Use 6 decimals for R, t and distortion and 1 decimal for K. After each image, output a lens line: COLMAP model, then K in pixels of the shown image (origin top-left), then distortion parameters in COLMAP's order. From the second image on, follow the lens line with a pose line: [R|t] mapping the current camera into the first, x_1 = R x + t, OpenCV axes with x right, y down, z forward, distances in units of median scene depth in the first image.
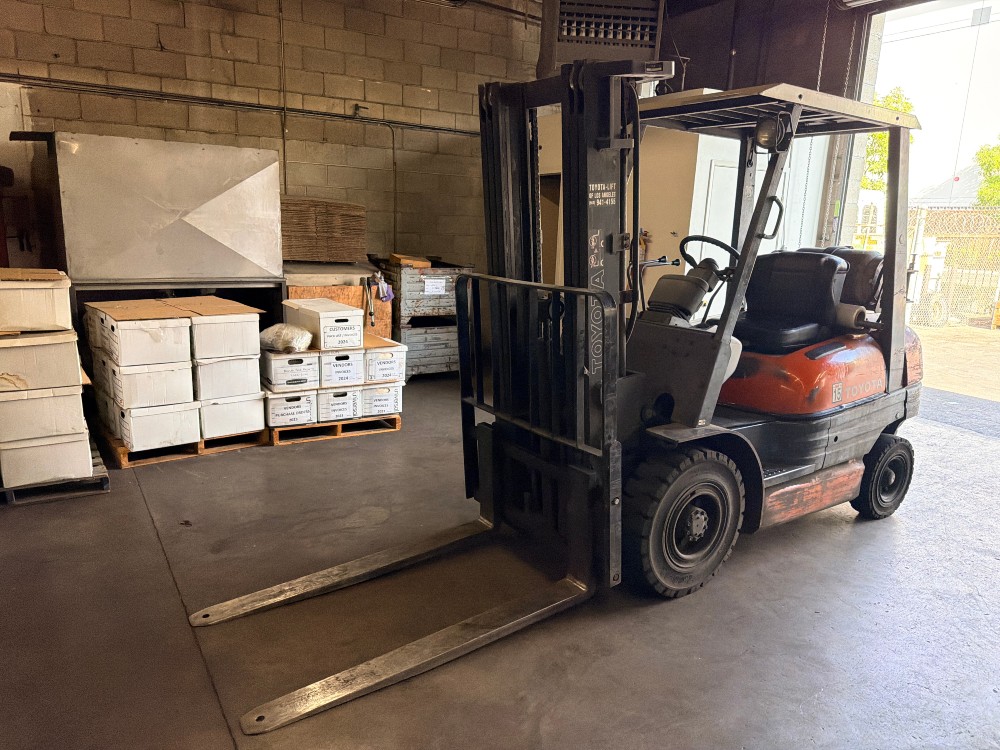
lens RADIAL K [[716.7, 0, 507.5], [0, 716.7, 379.6], [0, 0, 1]] dist [0.029425, -0.045948]
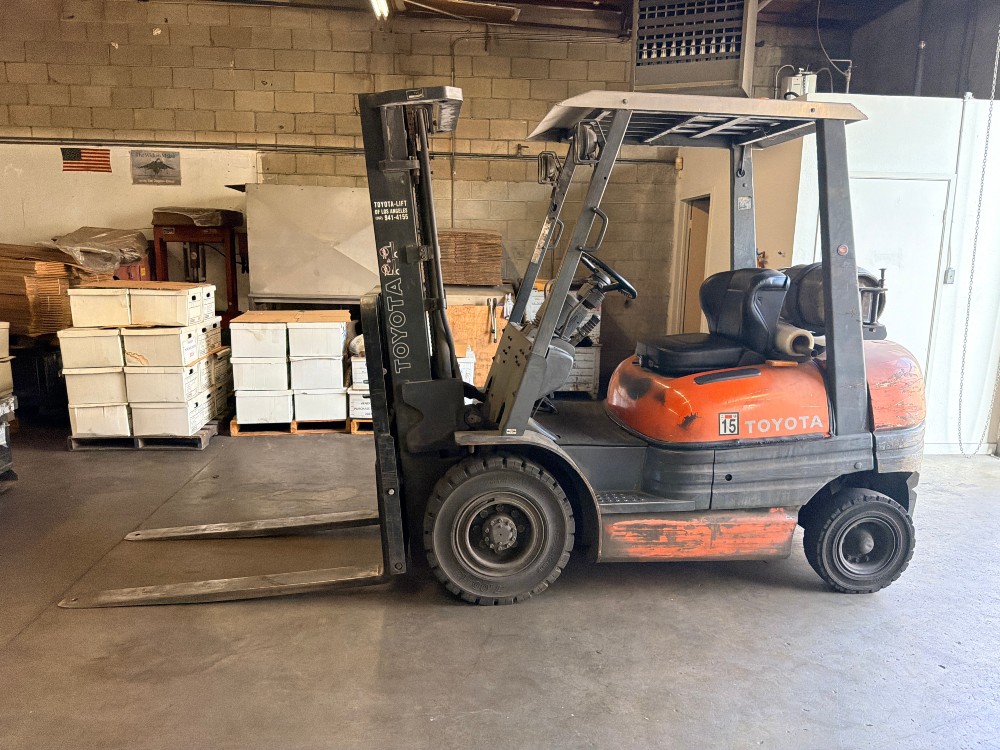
lens RADIAL K [[716.7, 0, 507.4], [0, 716.7, 370.3], [0, 0, 1]] dist [0.029425, -0.045948]
pose [[0.878188, 0.062427, -0.474225, 0.481846], [-0.090450, 0.995232, -0.036485, 0.007210], [0.469687, 0.074934, 0.879647, 0.073332]]
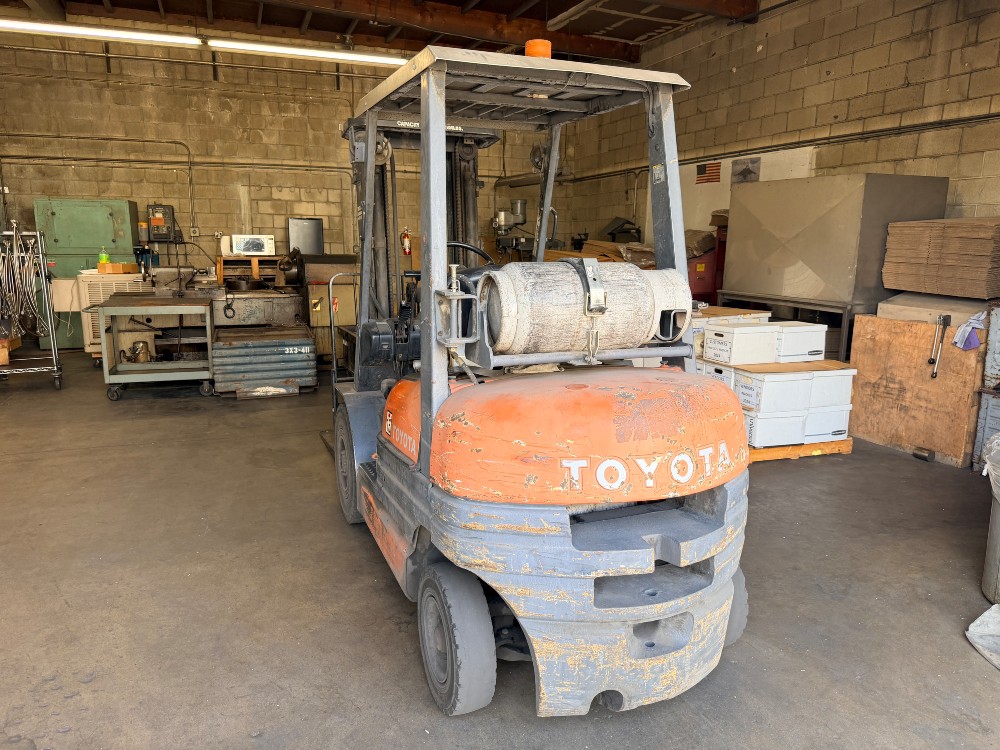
lens RADIAL K [[716.7, 0, 505.7], [0, 716.7, 383.0], [0, 0, 1]] dist [0.029425, -0.045948]
pose [[-0.224765, 0.160845, -0.961046, 0.935171], [-0.224508, 0.951198, 0.211704, -0.181551], [0.948196, 0.263347, -0.177685, 0.973451]]
